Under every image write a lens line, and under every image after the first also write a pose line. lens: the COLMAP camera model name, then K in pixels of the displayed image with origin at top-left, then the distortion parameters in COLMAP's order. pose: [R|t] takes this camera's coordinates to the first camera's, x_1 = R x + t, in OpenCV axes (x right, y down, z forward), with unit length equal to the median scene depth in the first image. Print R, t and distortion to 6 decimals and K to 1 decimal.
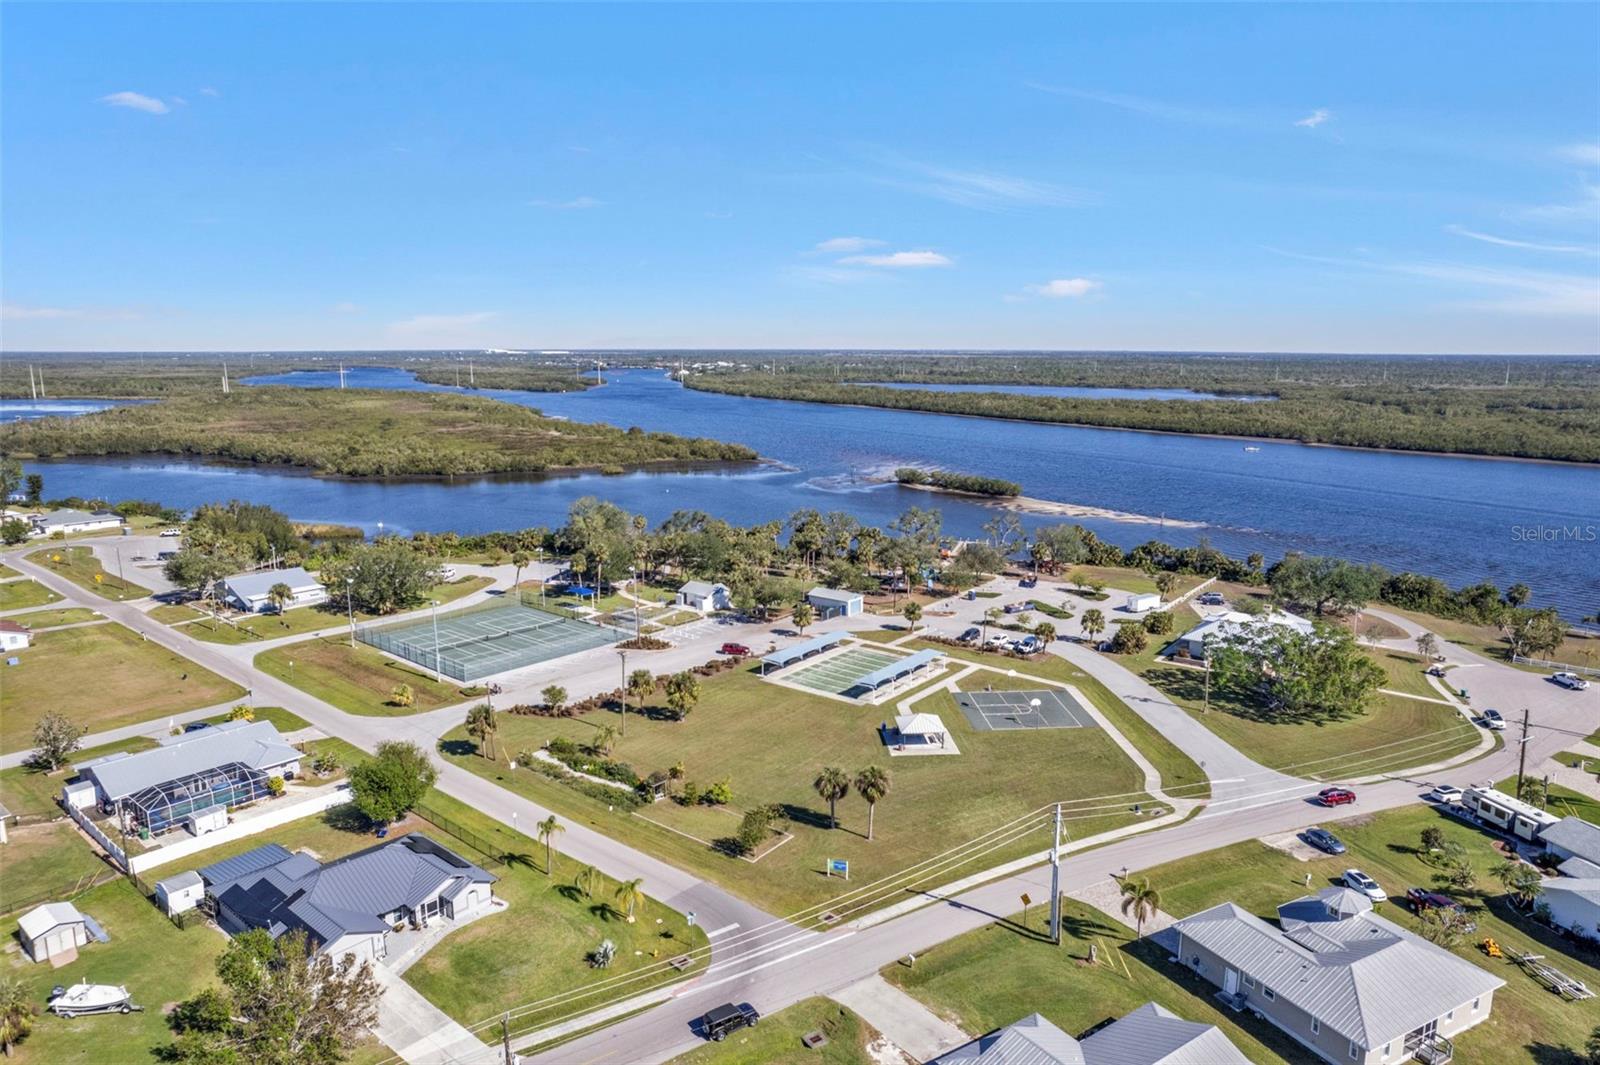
lens RADIAL K [[1023.8, 0, 813.3], [0, 1023.8, 549.5], [0, 0, 1]] dist [-0.076180, 0.068470]
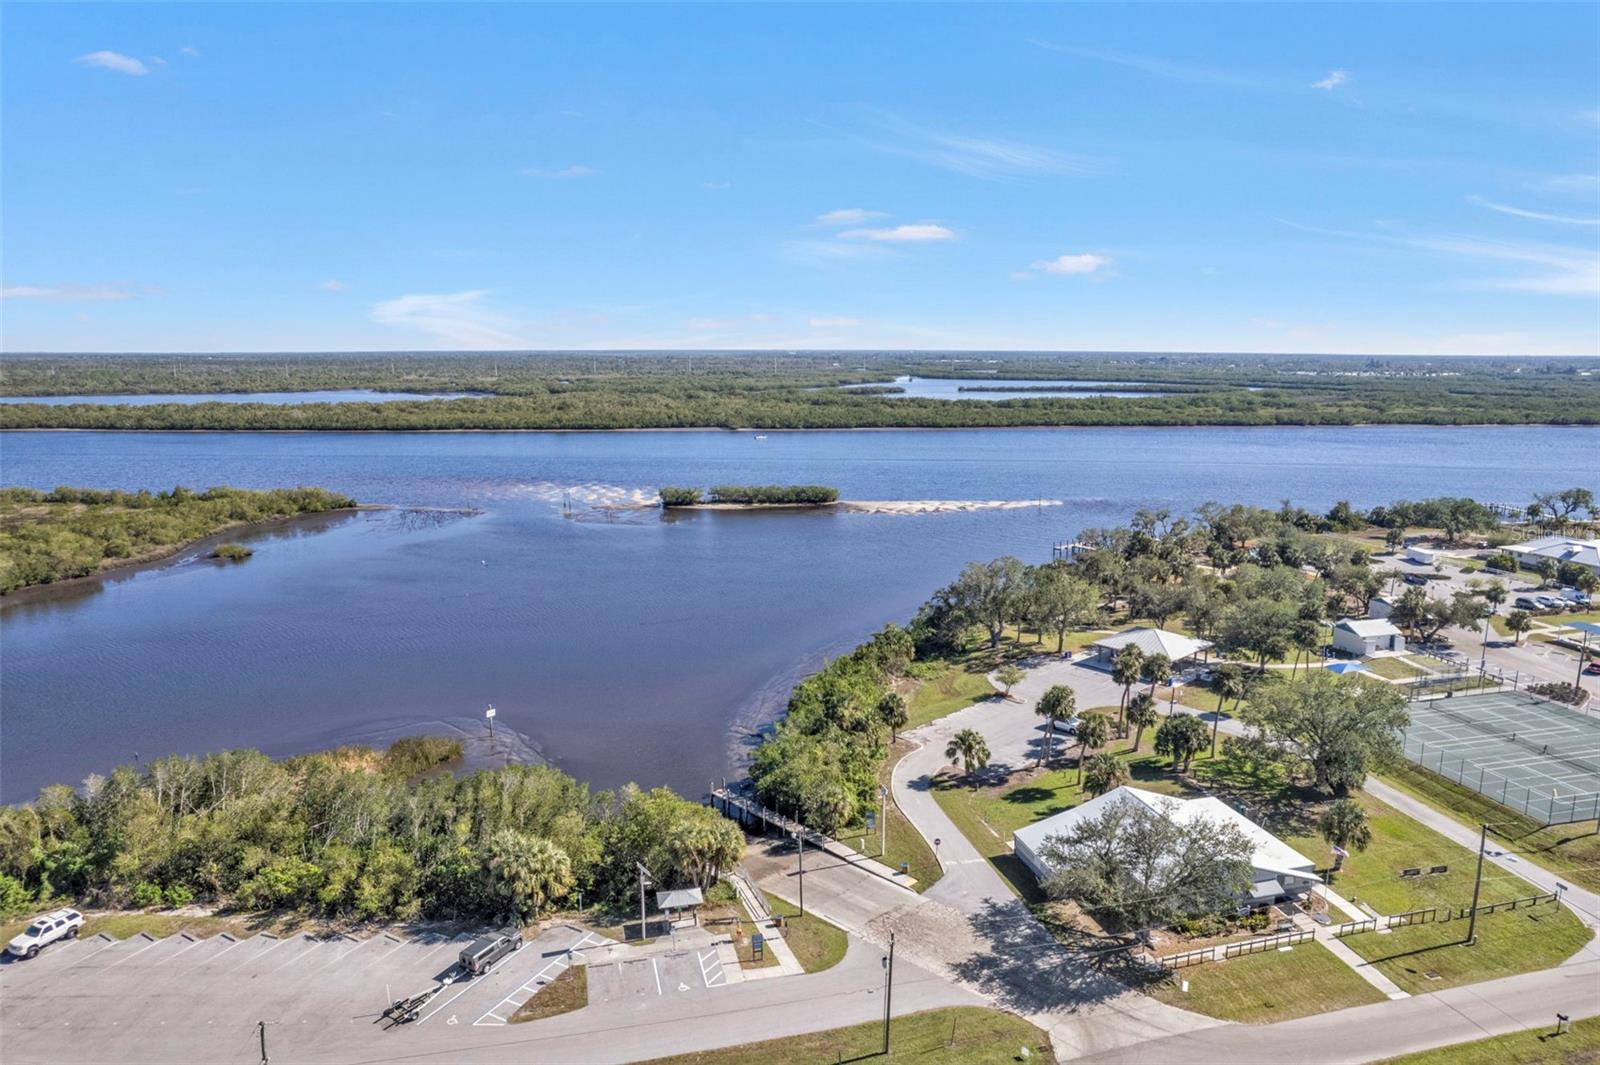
lens RADIAL K [[1023.8, 0, 813.3], [0, 1023.8, 549.5], [0, 0, 1]] dist [-0.076180, 0.068470]
pose [[0.578253, -0.159422, 0.800130, -0.925269], [0.158512, 0.983988, 0.081498, -0.147172], [-0.800311, 0.079704, 0.594264, 0.808547]]
